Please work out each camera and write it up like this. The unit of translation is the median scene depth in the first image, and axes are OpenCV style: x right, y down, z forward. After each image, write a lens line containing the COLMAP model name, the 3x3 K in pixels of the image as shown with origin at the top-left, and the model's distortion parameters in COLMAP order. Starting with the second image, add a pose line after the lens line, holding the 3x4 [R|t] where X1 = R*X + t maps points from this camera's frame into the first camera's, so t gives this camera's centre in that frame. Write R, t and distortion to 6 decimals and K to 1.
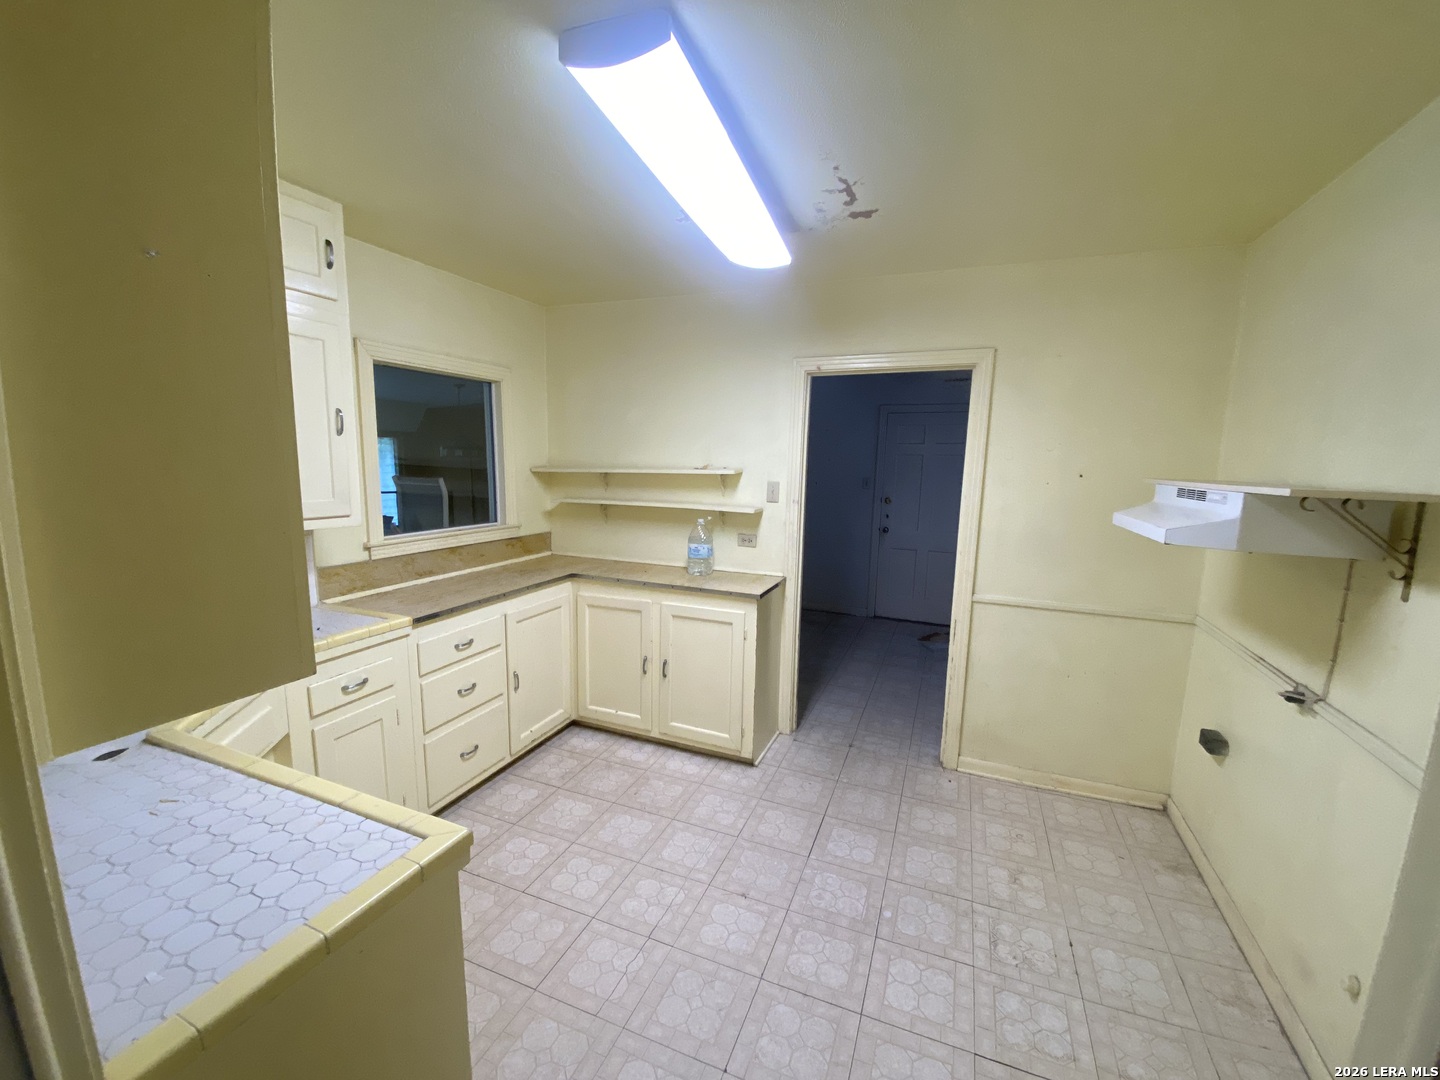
lens RADIAL K [[588.6, 0, 720.0], [0, 588.6, 540.0], [0, 0, 1]] dist [0.000478, 0.000093]
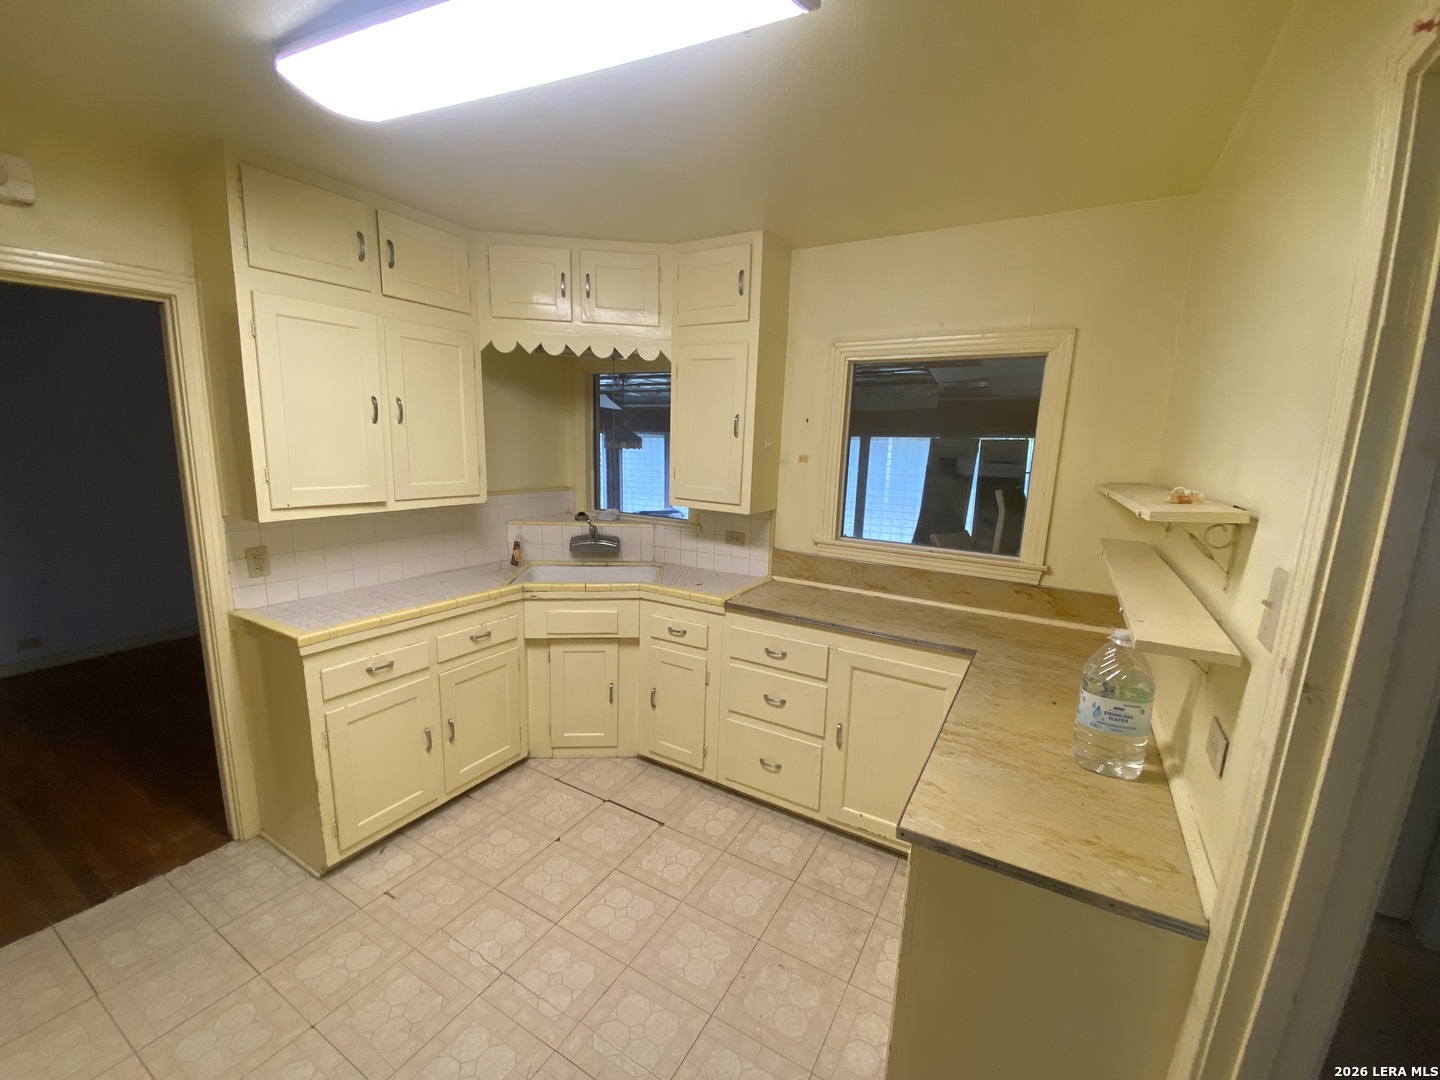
lens RADIAL K [[578.9, 0, 722.6], [0, 578.9, 553.6], [0, 0, 1]] dist [-0.026346, -0.000122]
pose [[-0.122484, 0.159008, -0.979650, 0.470240], [-0.183650, 0.966405, 0.179820, -0.131710], [0.975331, 0.201937, -0.089168, 1.015290]]
